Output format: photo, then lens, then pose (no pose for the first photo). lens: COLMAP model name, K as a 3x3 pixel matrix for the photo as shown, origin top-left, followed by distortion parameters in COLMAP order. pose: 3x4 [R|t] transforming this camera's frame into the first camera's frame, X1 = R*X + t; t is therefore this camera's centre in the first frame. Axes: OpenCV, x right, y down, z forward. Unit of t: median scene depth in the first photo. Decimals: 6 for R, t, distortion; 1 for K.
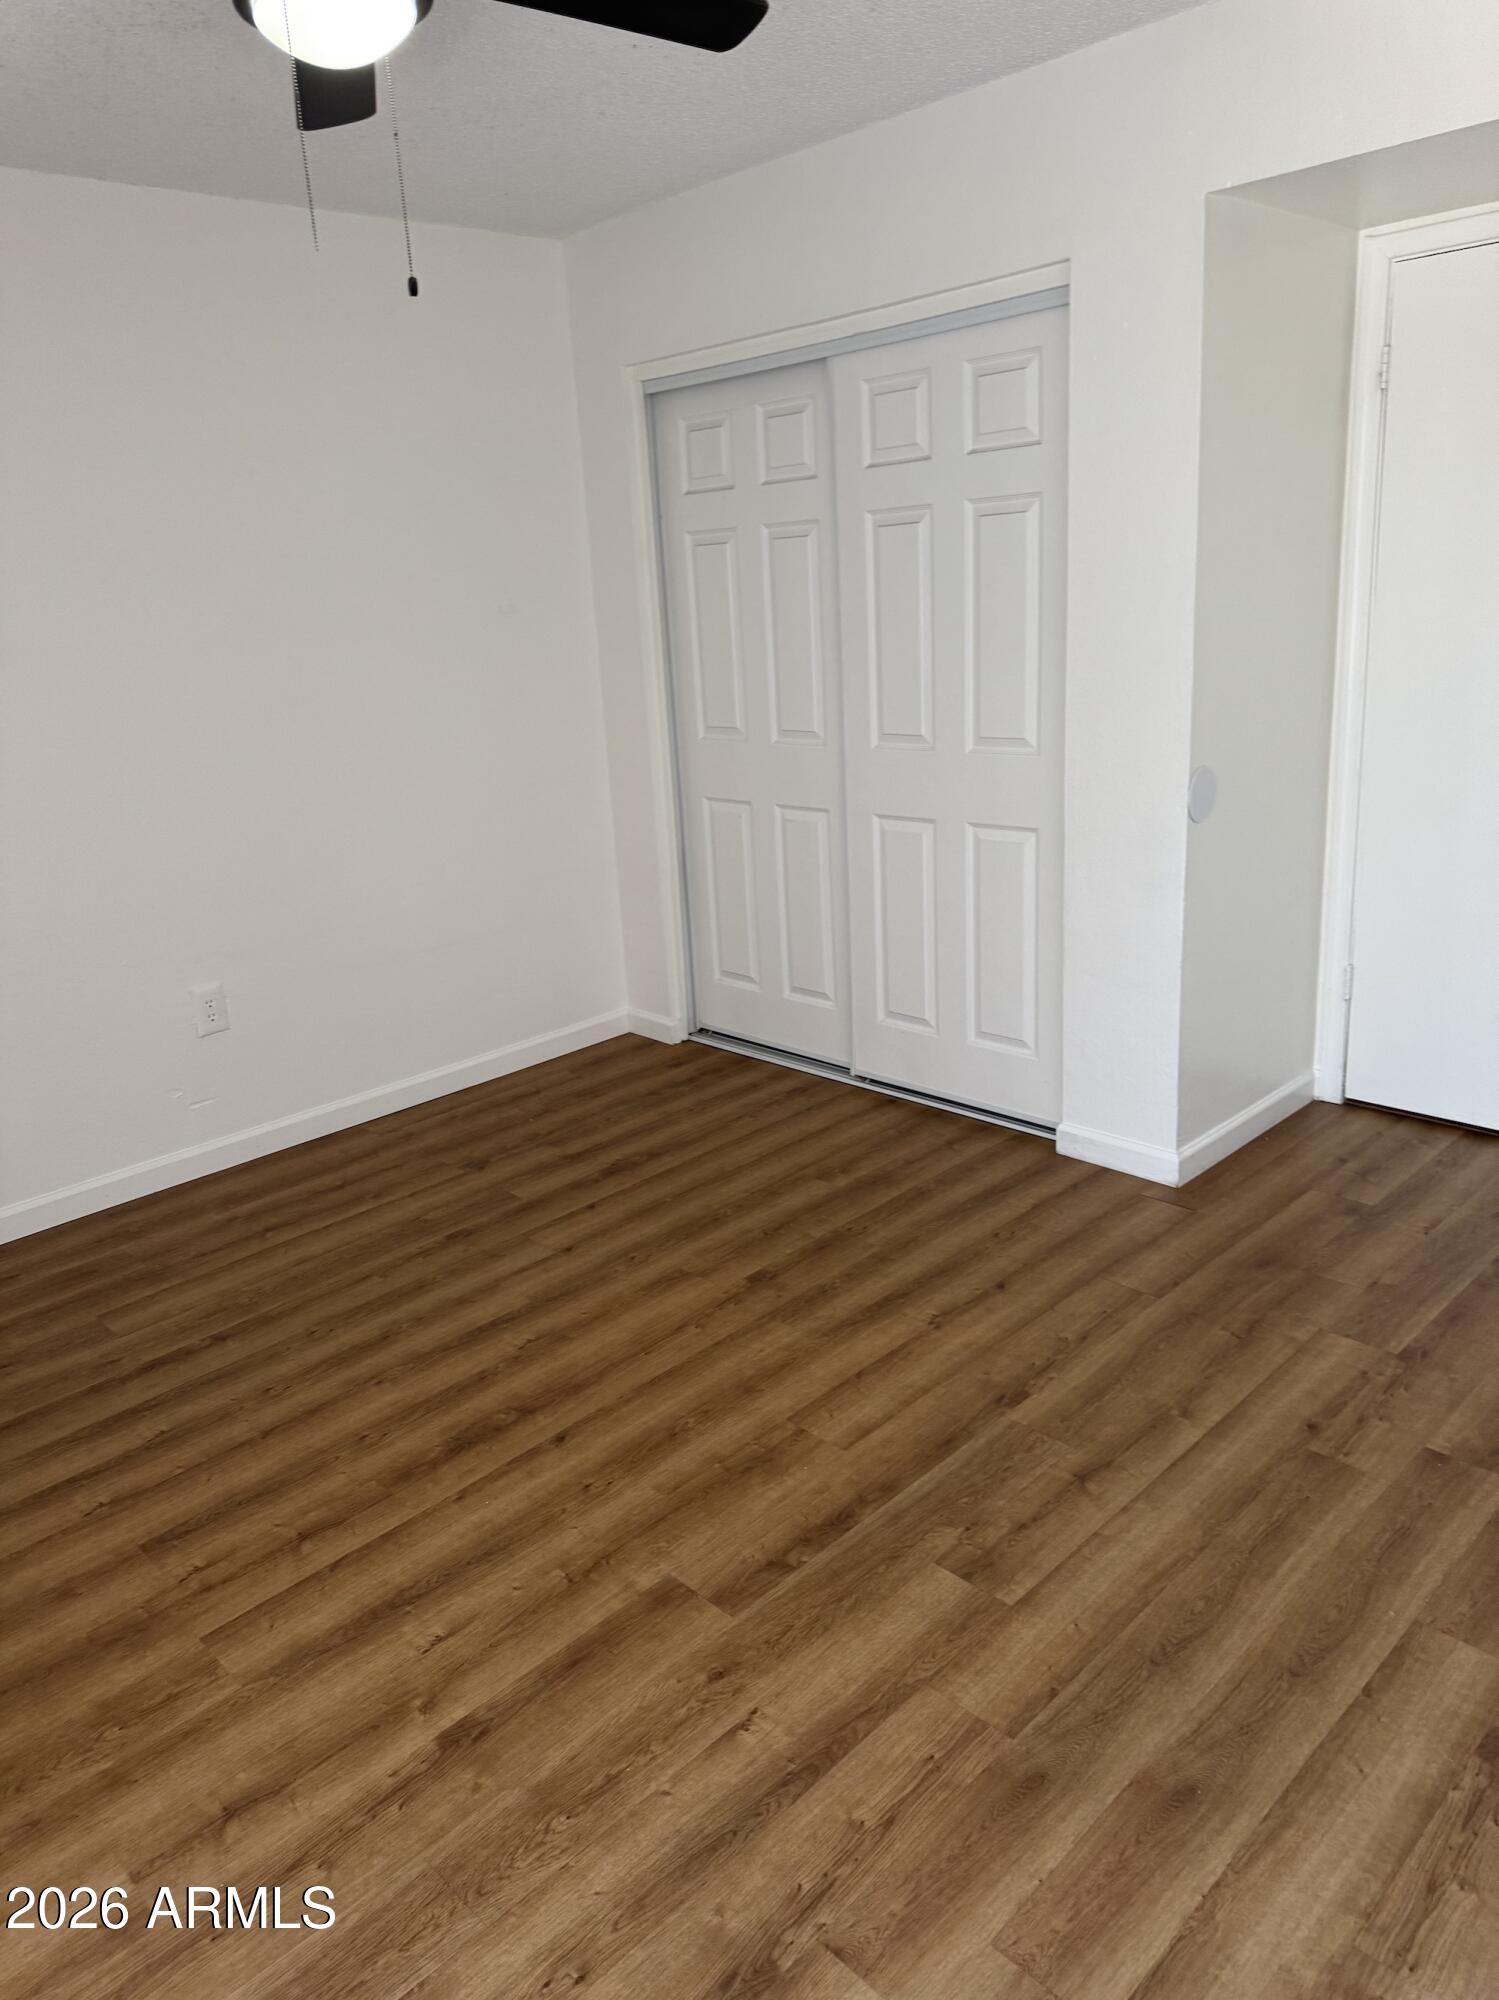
lens RADIAL K [[1398.4, 0, 749.5], [0, 1398.4, 1000.0], [0, 0, 1]] dist [0.137419, -0.261114]
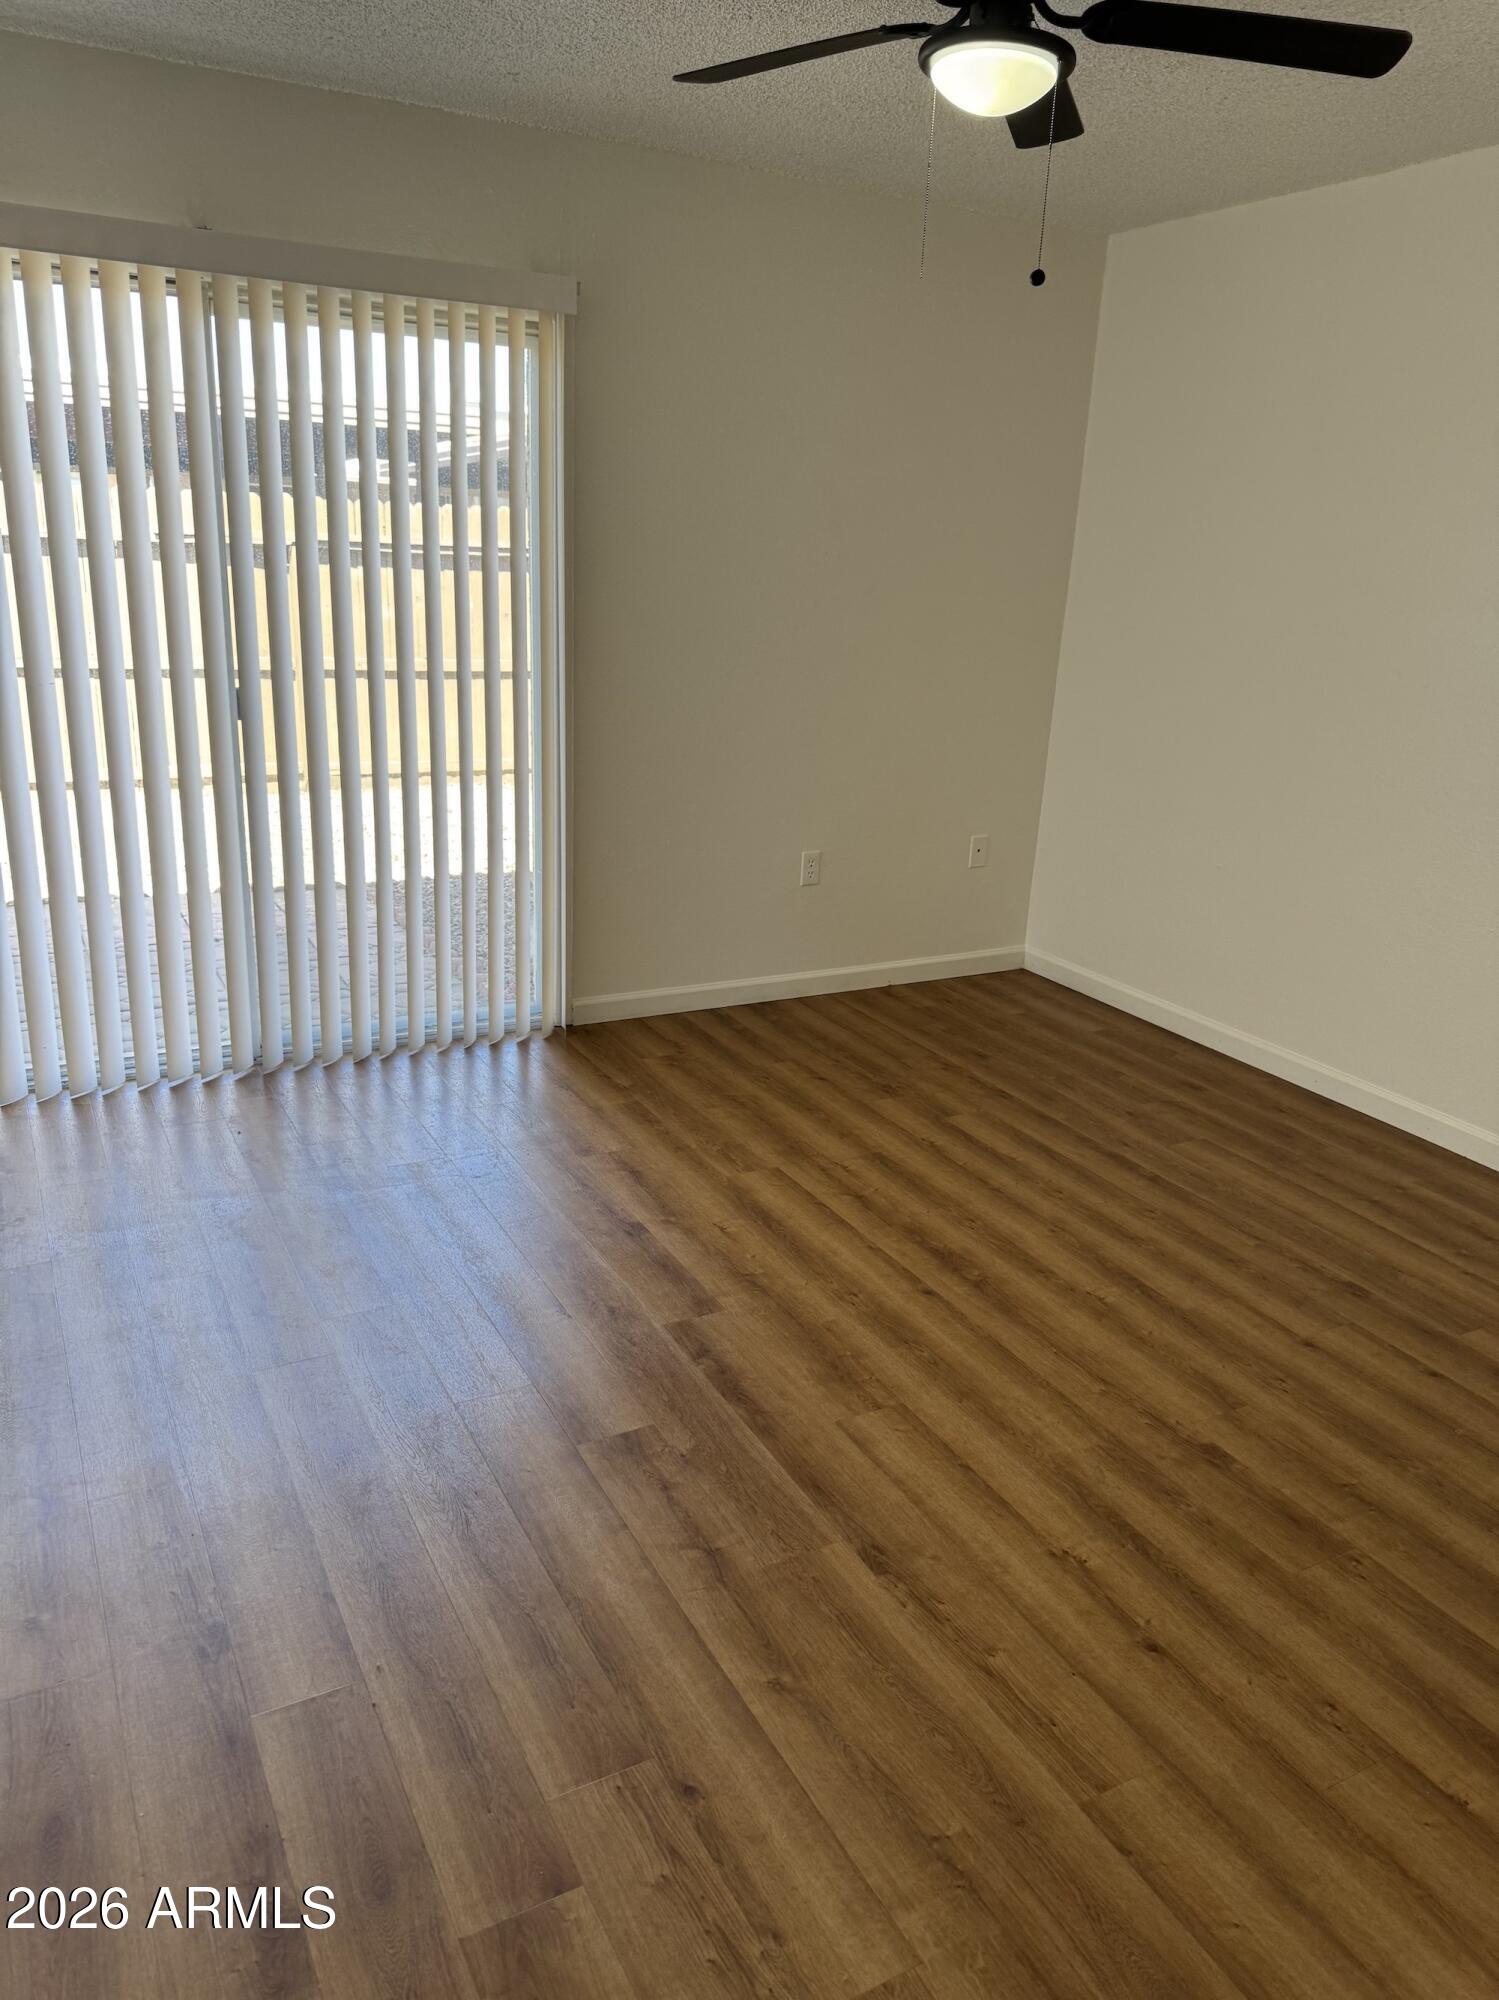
lens RADIAL K [[1398.4, 0, 749.5], [0, 1398.4, 1000.0], [0, 0, 1]] dist [0.137419, -0.261114]
pose [[-0.281666, 0.342574, -0.896274, 0.800356], [-0.307711, 0.852507, 0.422548, -0.312078], [0.908833, 0.394811, -0.134708, 0.871044]]
